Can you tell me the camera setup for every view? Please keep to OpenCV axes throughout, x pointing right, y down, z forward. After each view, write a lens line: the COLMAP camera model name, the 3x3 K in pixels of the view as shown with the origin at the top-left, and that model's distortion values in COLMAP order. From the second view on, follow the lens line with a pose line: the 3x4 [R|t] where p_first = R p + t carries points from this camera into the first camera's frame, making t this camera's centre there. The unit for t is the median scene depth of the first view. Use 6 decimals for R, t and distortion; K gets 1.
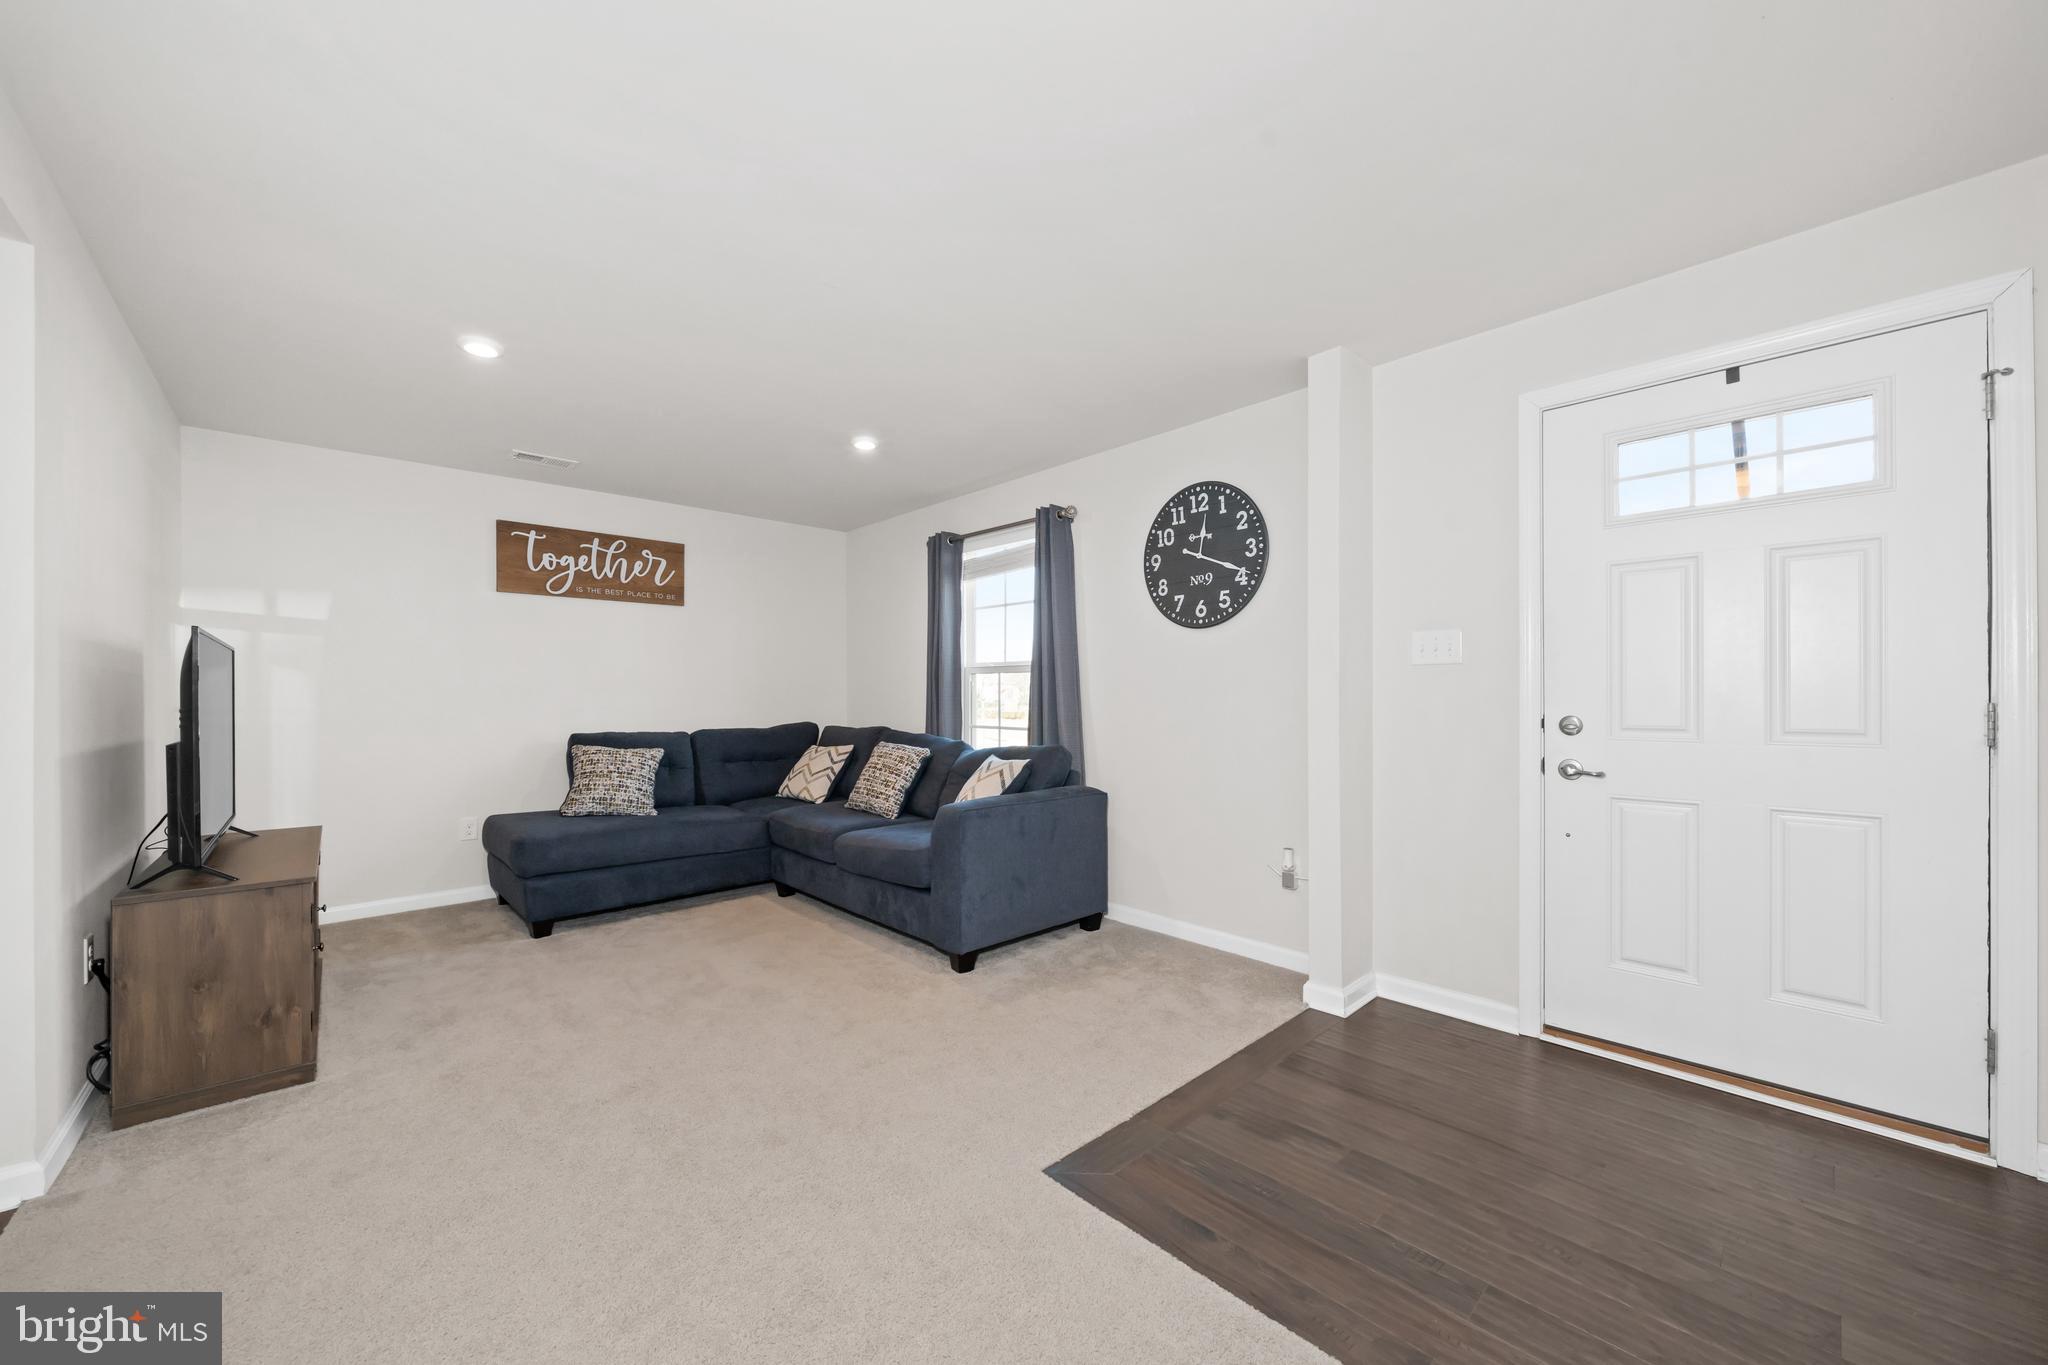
lens RADIAL K [[756.7, 0, 1021.4], [0, 756.7, 710.2], [0, 0, 1]] dist [-0.000168, -0.000087]
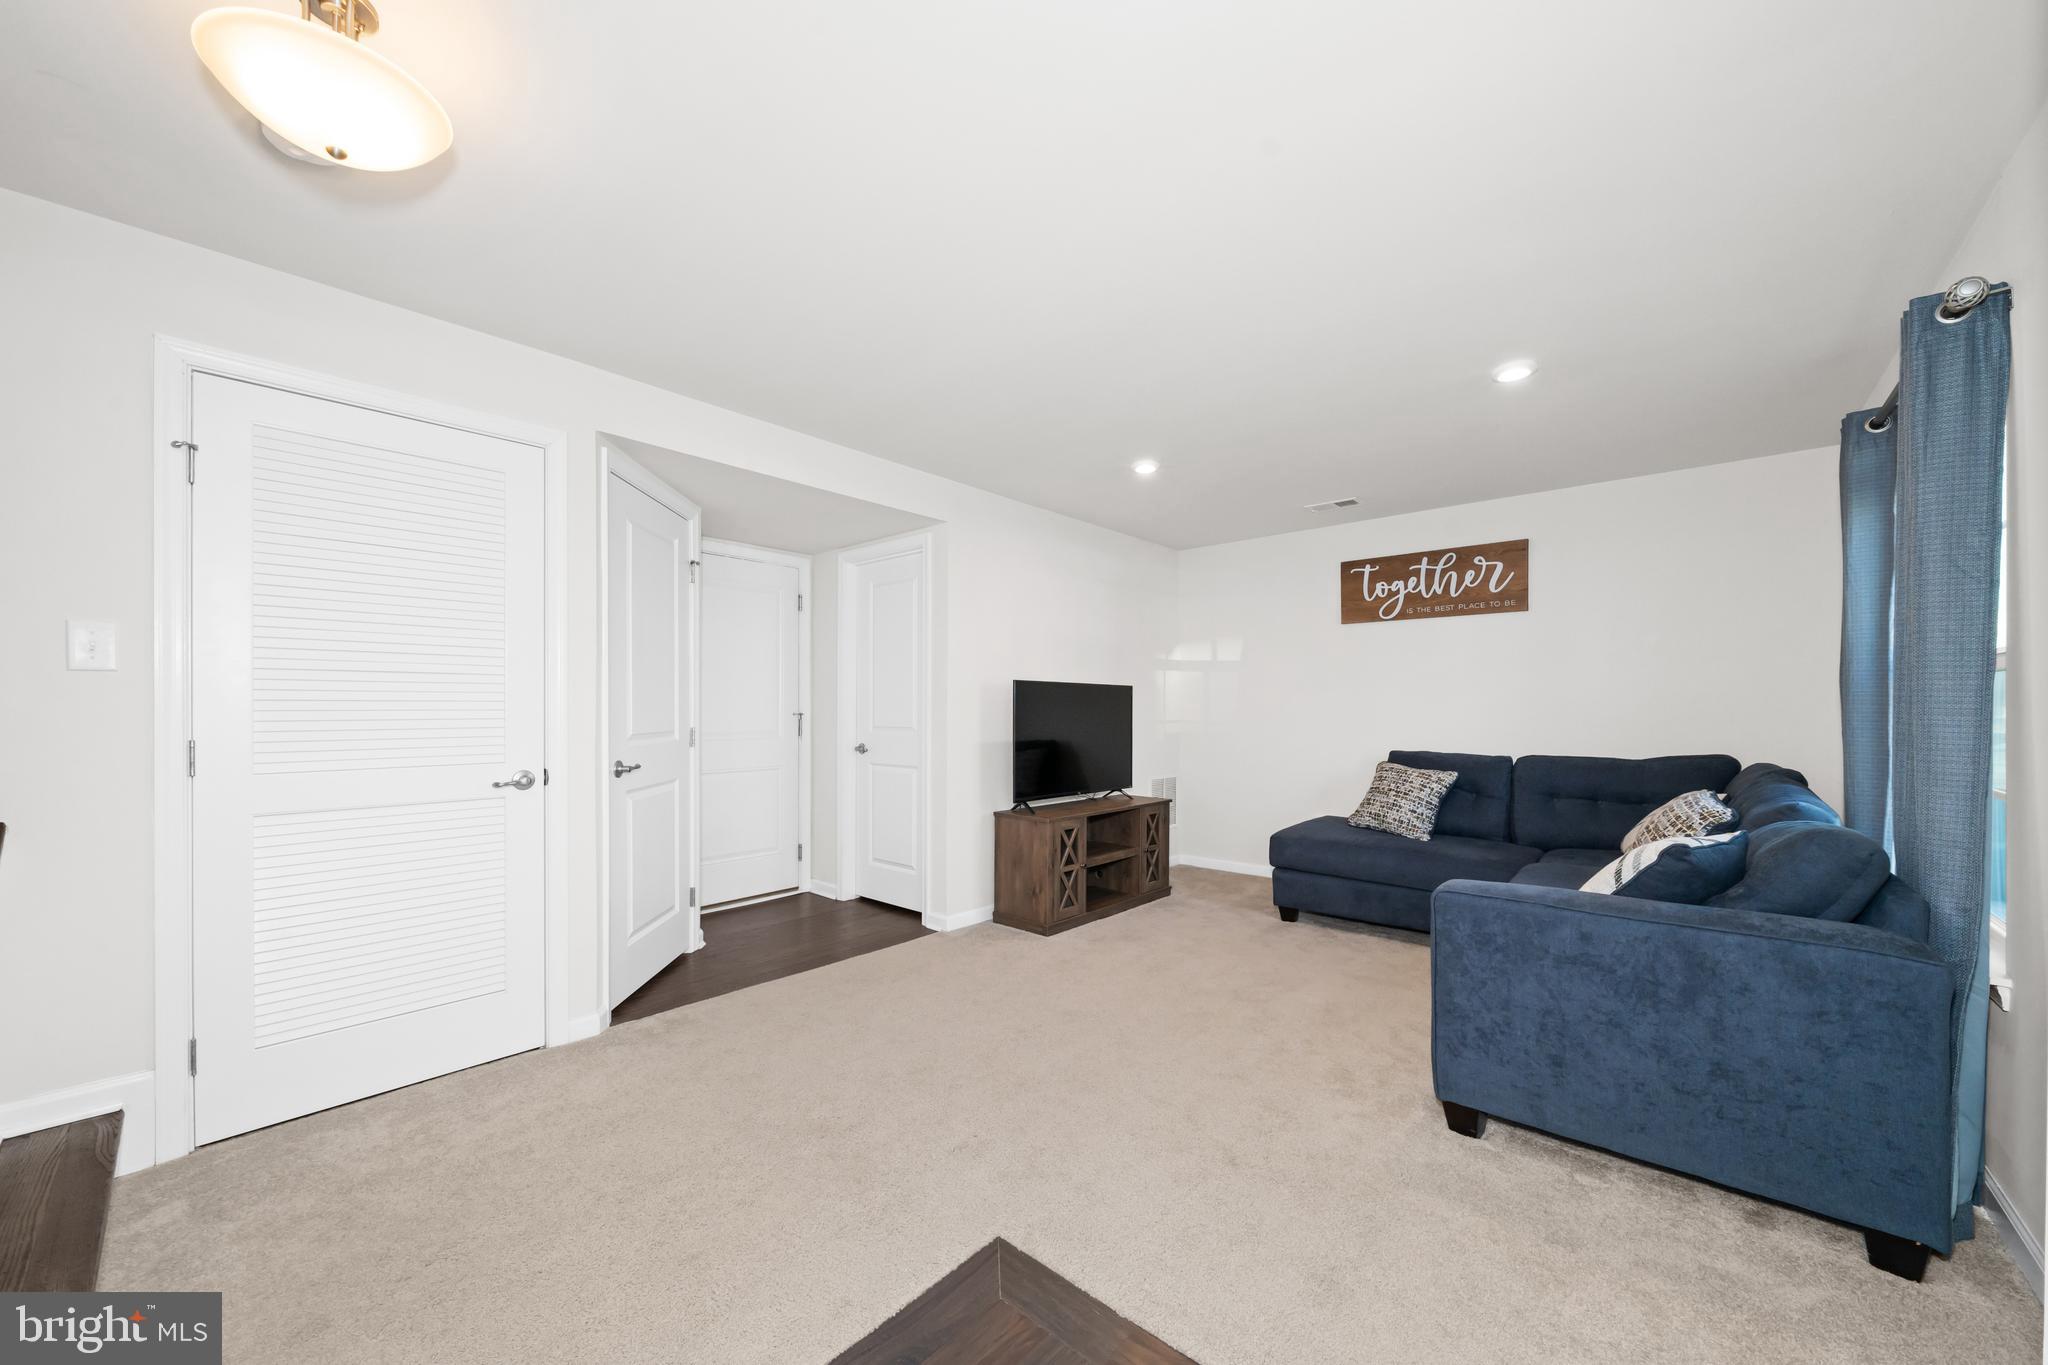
lens RADIAL K [[756.7, 0, 1021.4], [0, 756.7, 710.2], [0, 0, 1]] dist [-0.000168, -0.000087]
pose [[0.092724, 0.002824, -0.995688, 0.402228], [-0.019143, 0.999816, 0.001053, -0.016015], [0.995508, 0.018963, 0.092761, 0.391822]]
